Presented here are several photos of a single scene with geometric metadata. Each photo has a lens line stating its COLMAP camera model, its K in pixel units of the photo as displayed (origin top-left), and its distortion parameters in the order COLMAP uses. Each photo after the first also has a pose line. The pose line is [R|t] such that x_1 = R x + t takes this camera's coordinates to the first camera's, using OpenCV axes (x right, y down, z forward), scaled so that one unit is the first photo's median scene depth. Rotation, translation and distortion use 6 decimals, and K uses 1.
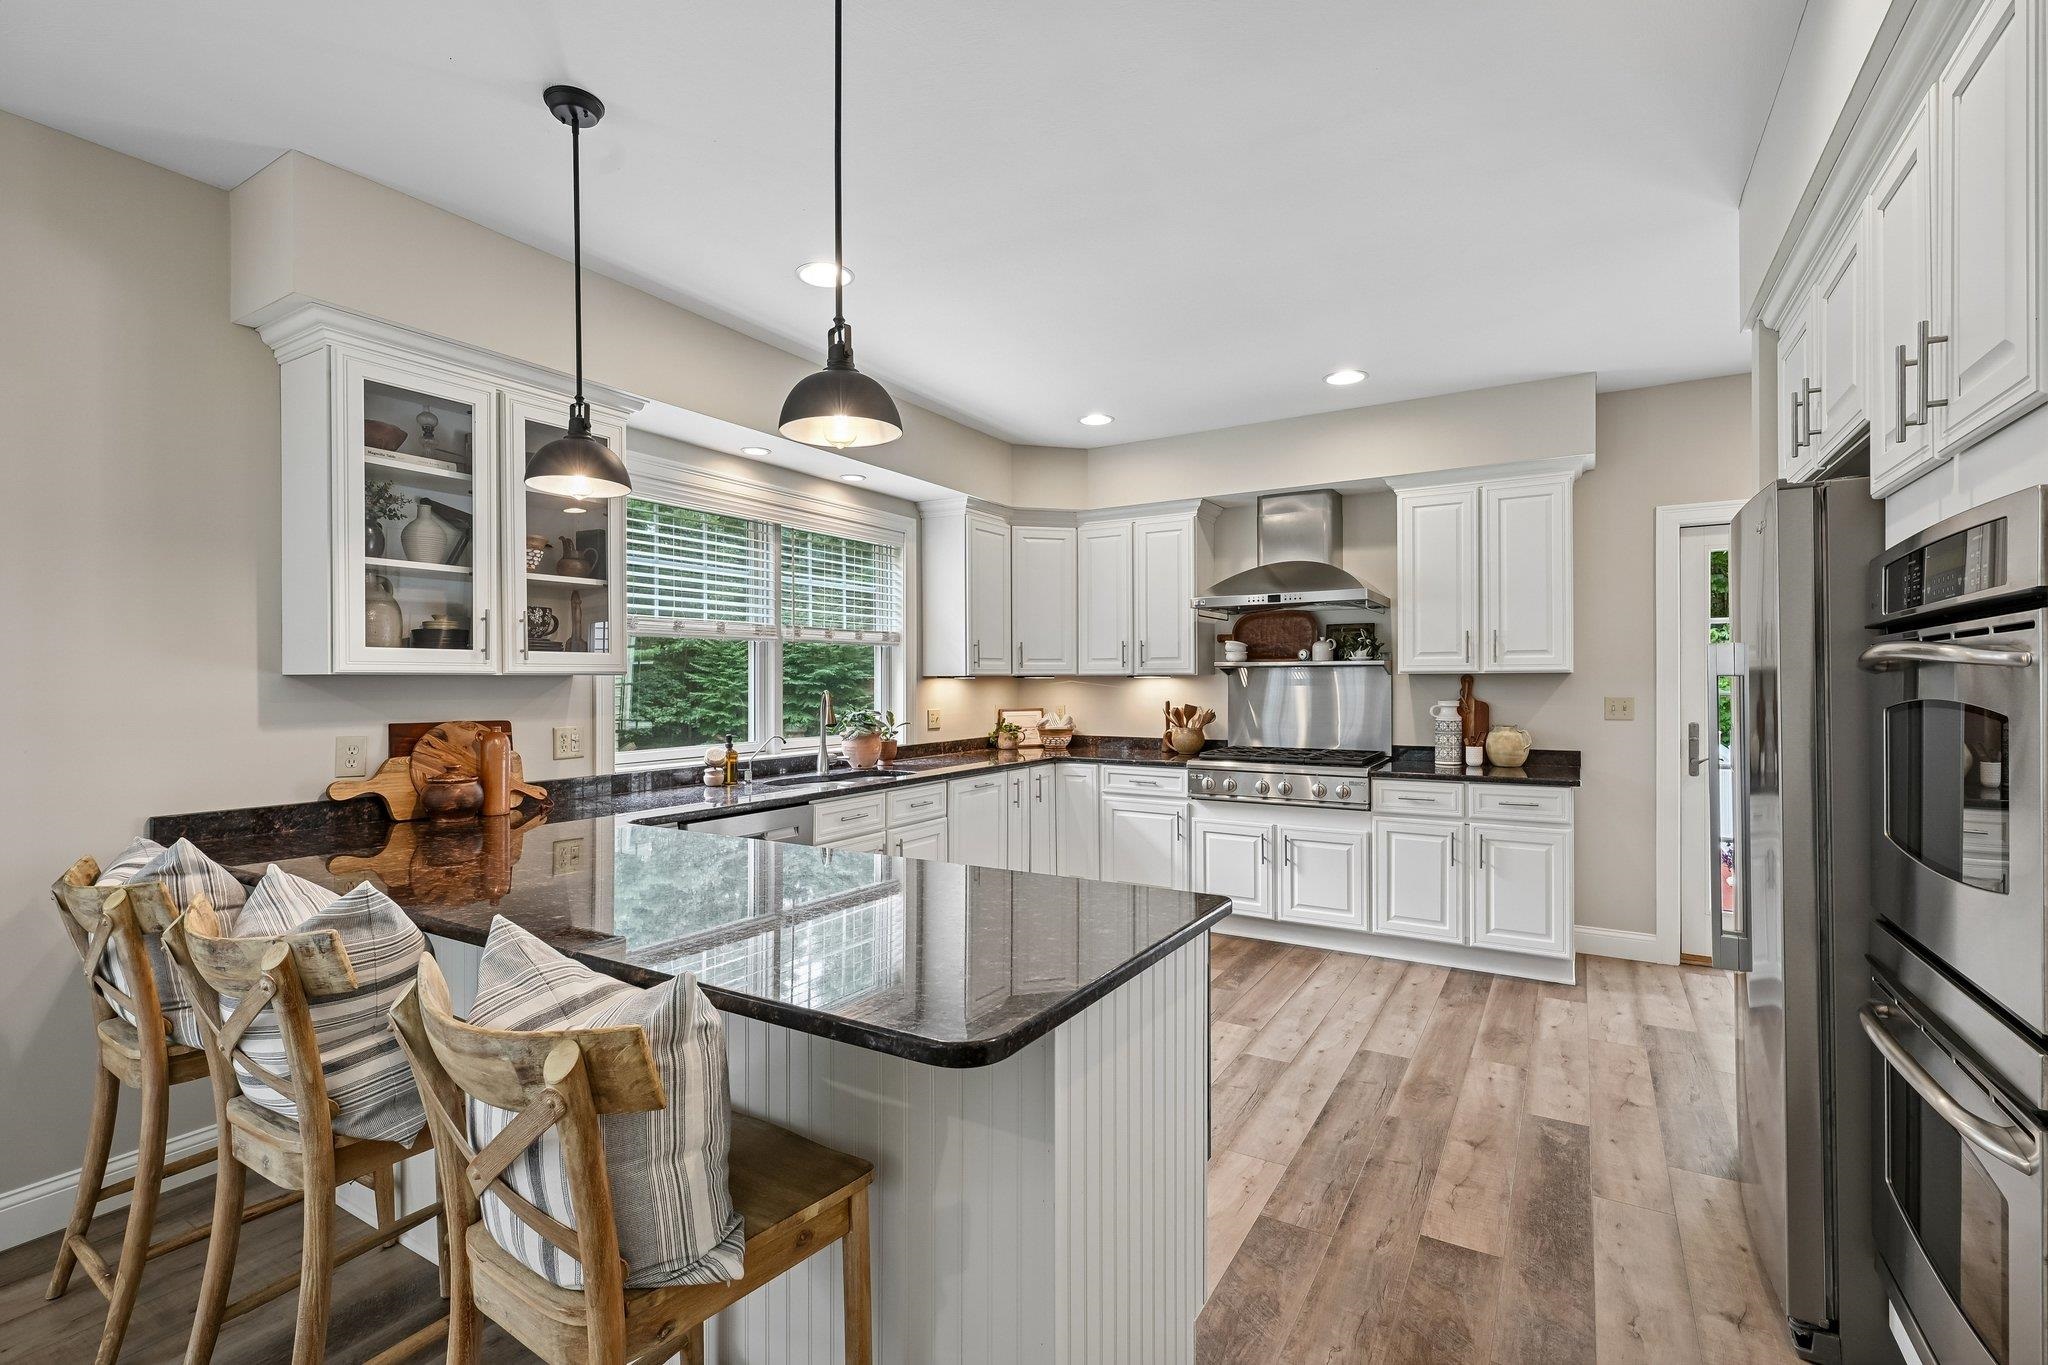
lens RADIAL K [[912.4, 0, 1035.9], [0, 912.4, 676.9], [0, 0, 1]] dist [-0.004036, -0.000120]
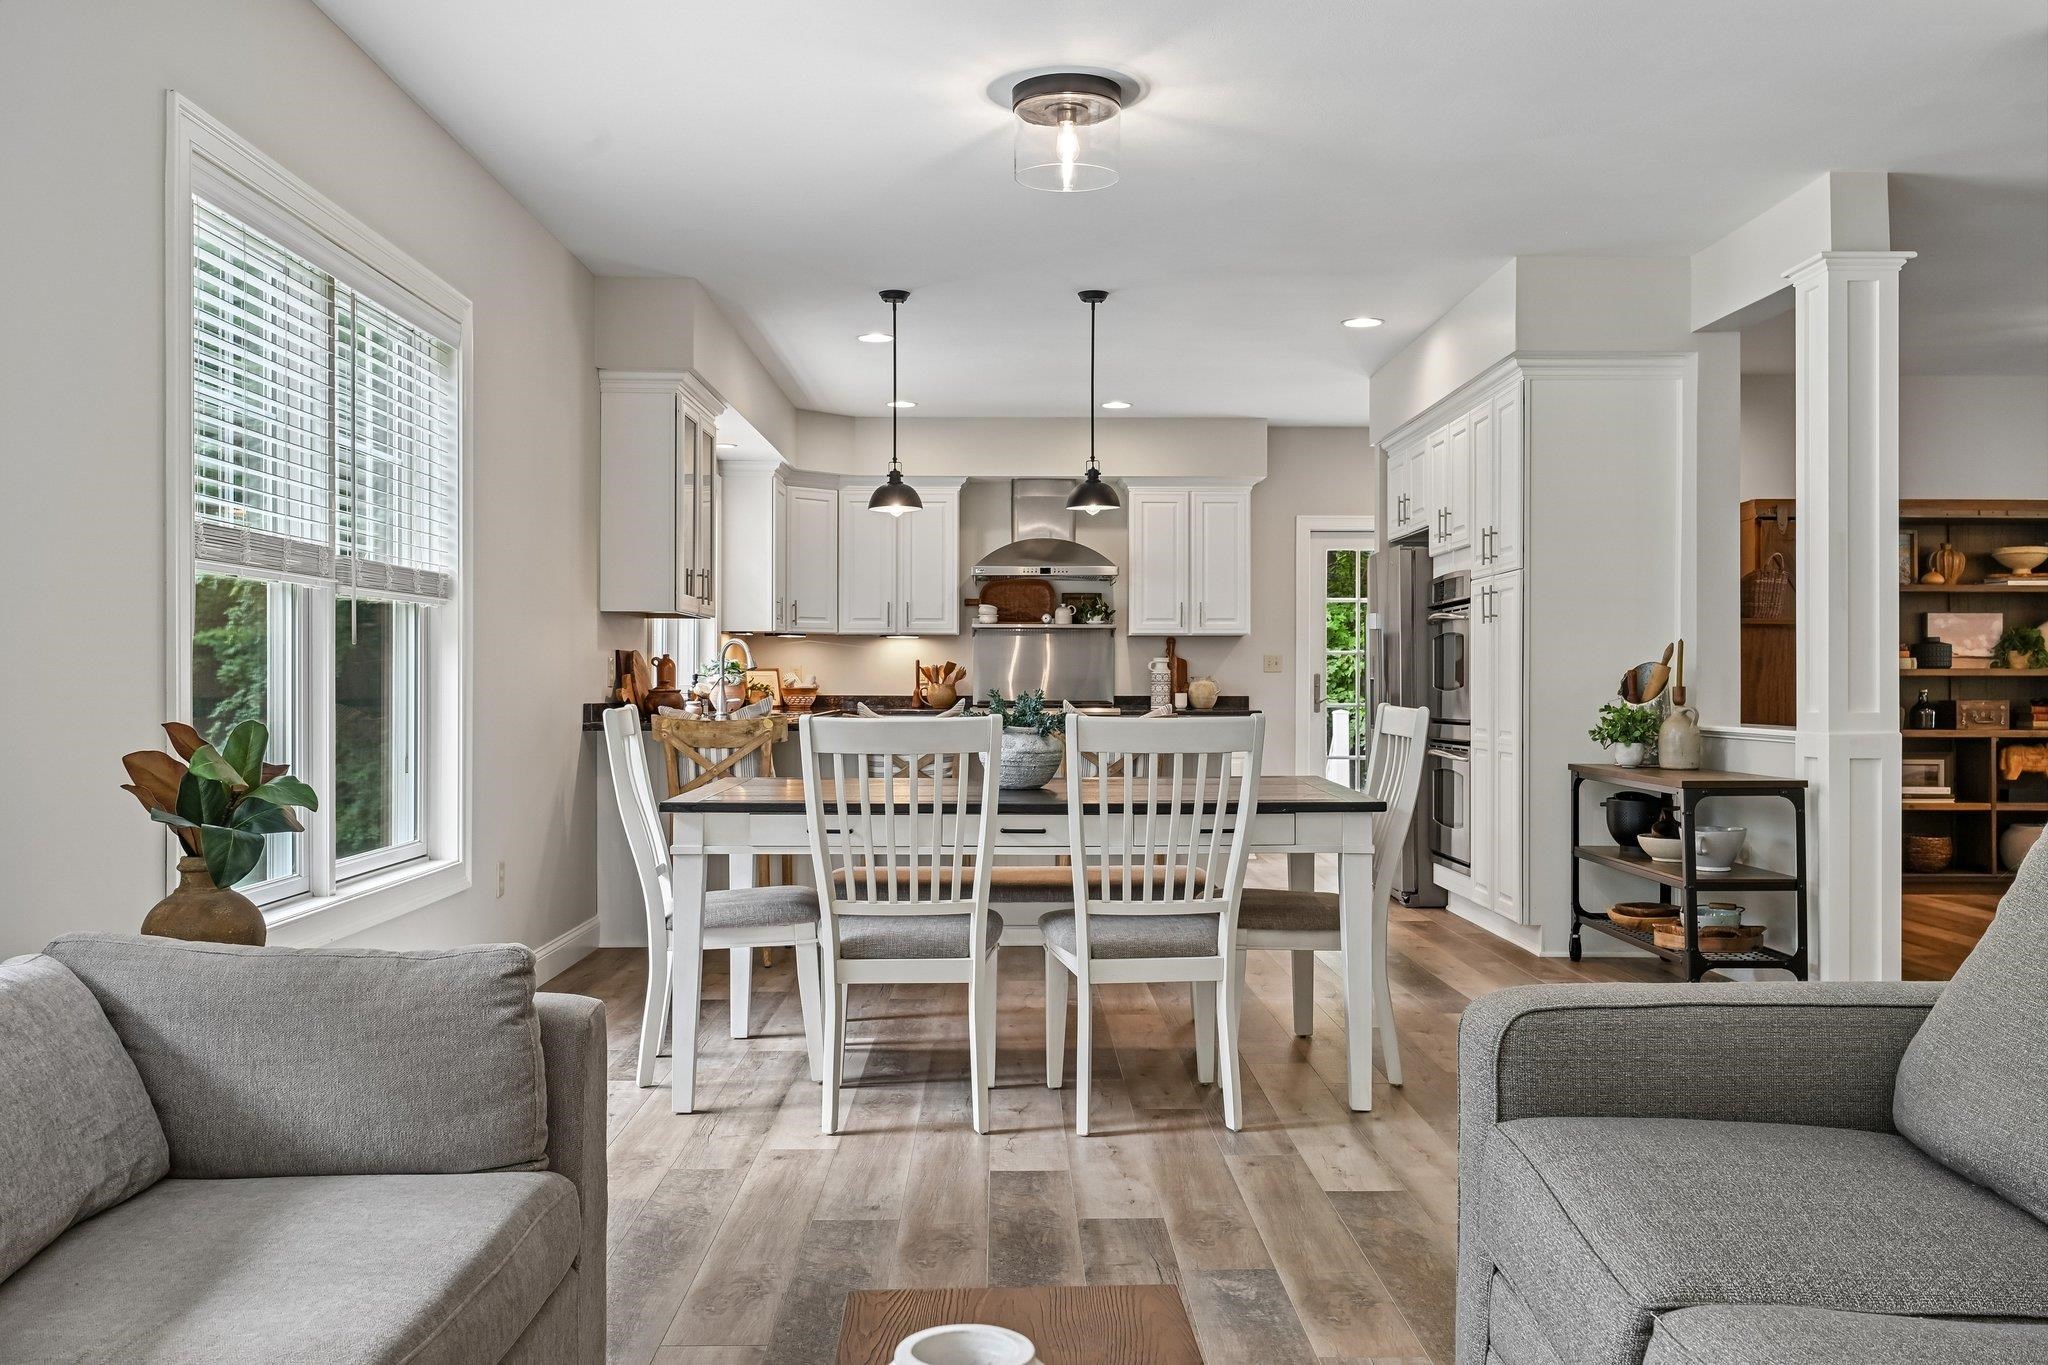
lens RADIAL K [[1756.3, 0, 1020.4], [0, 1756.3, 681.5], [0, 0, 1]] dist [0.008331, -0.011650]
pose [[0.858235, 0.002217, 0.513252, -0.894313], [-0.005086, 0.999978, 0.004185, 0.047153], [-0.513232, -0.006202, 0.858228, -0.911564]]
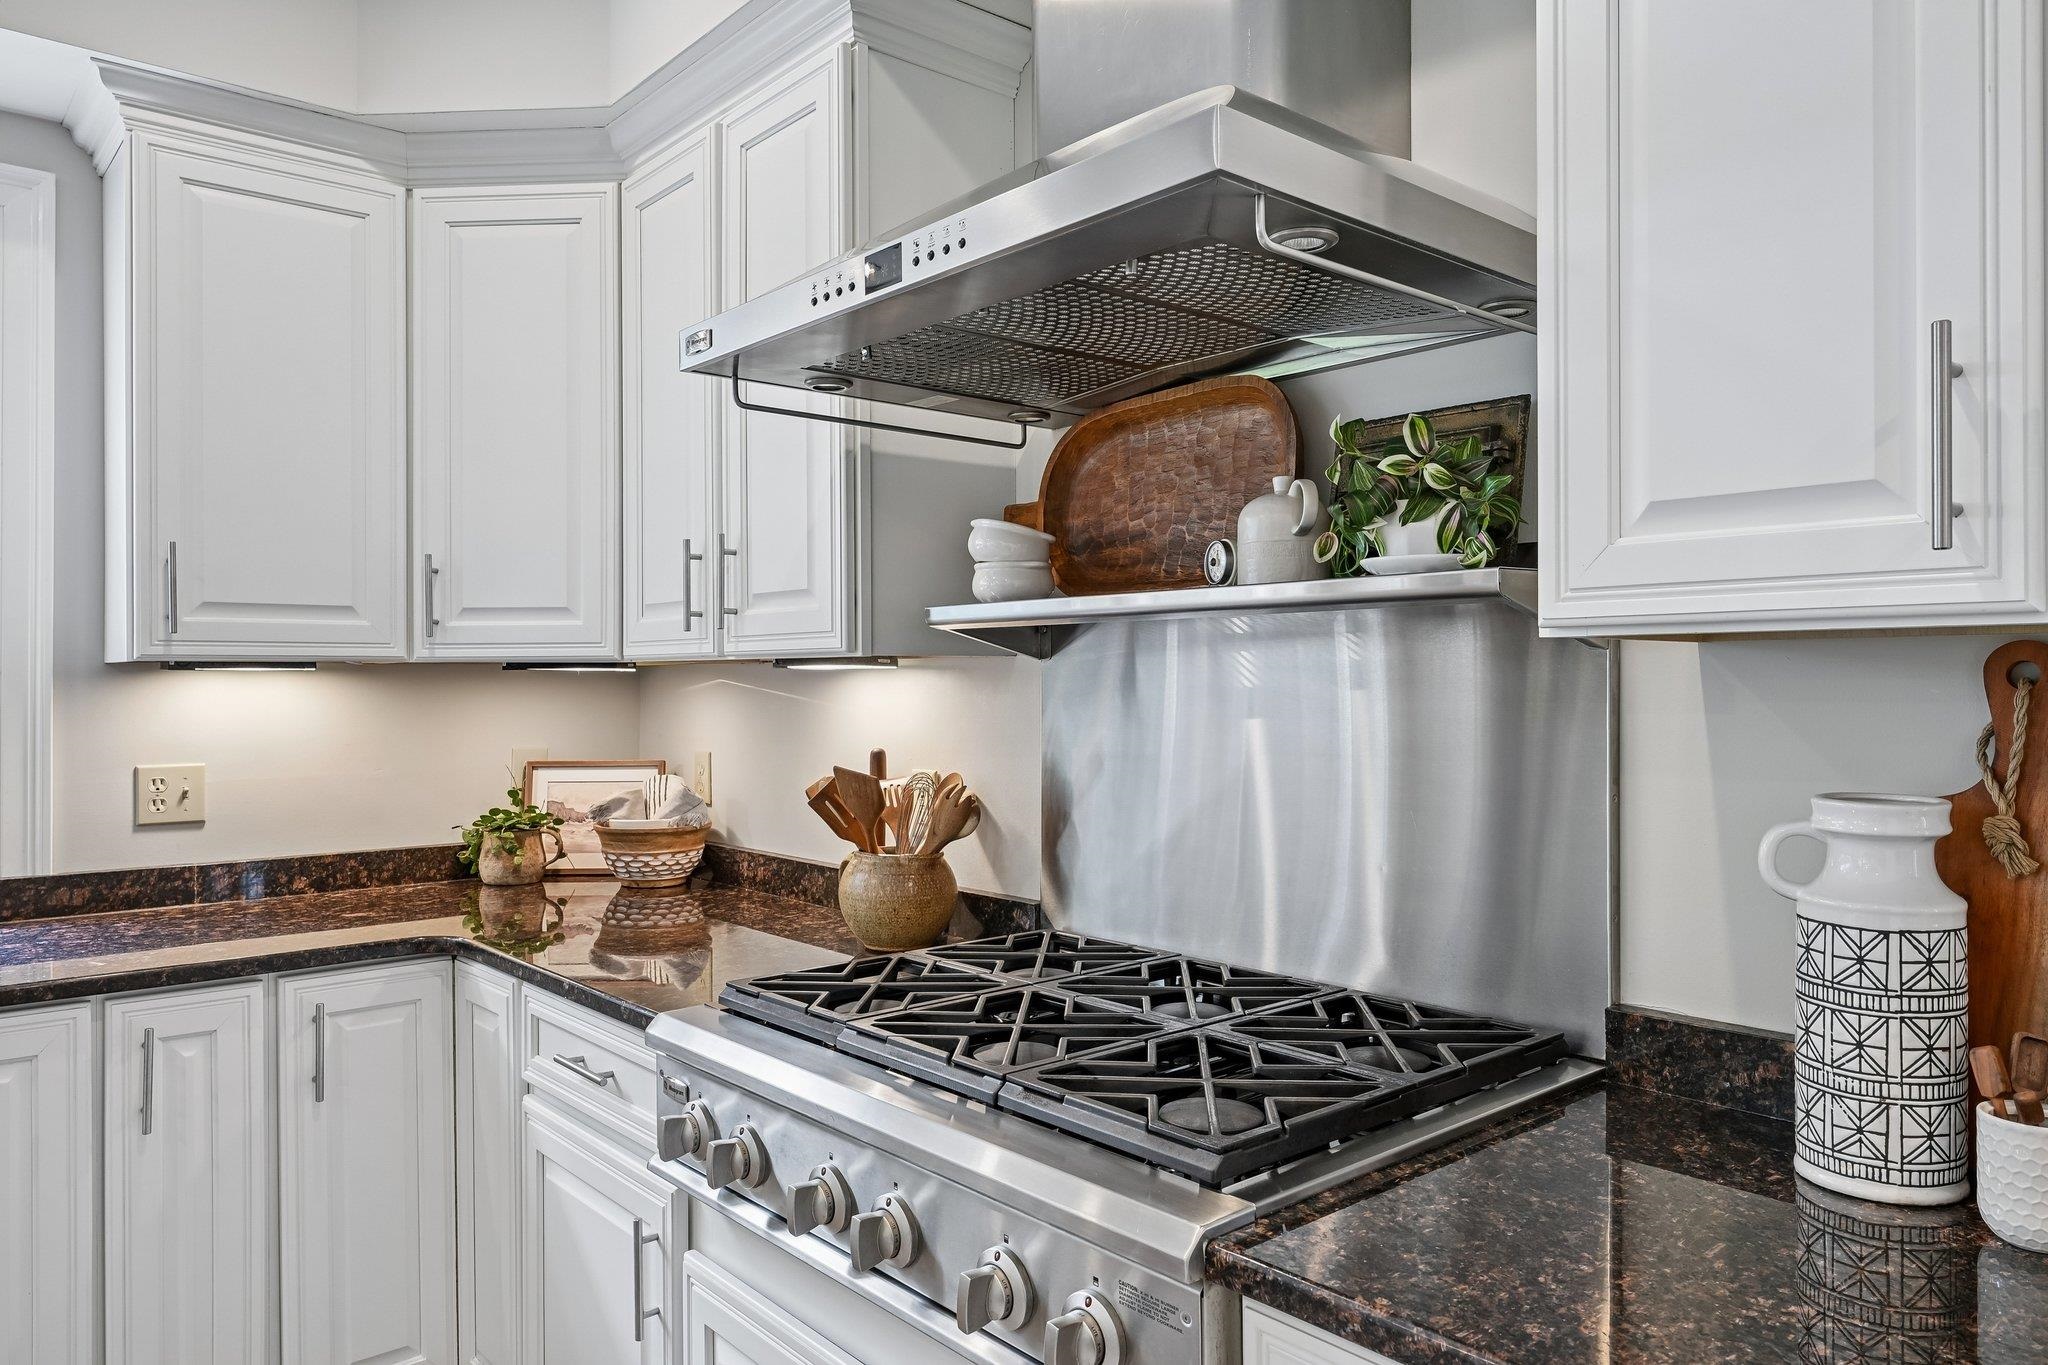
lens RADIAL K [[1387.4, 0, 1033.1], [0, 1387.4, 682.6], [0, 0, 1]] dist [0.005067, 0.001476]
pose [[0.945664, 0.000337, -0.325146, 0.367722], [0.001057, 0.999991, 0.004111, 0.004104], [0.325144, -0.004232, 0.945655, 0.673802]]
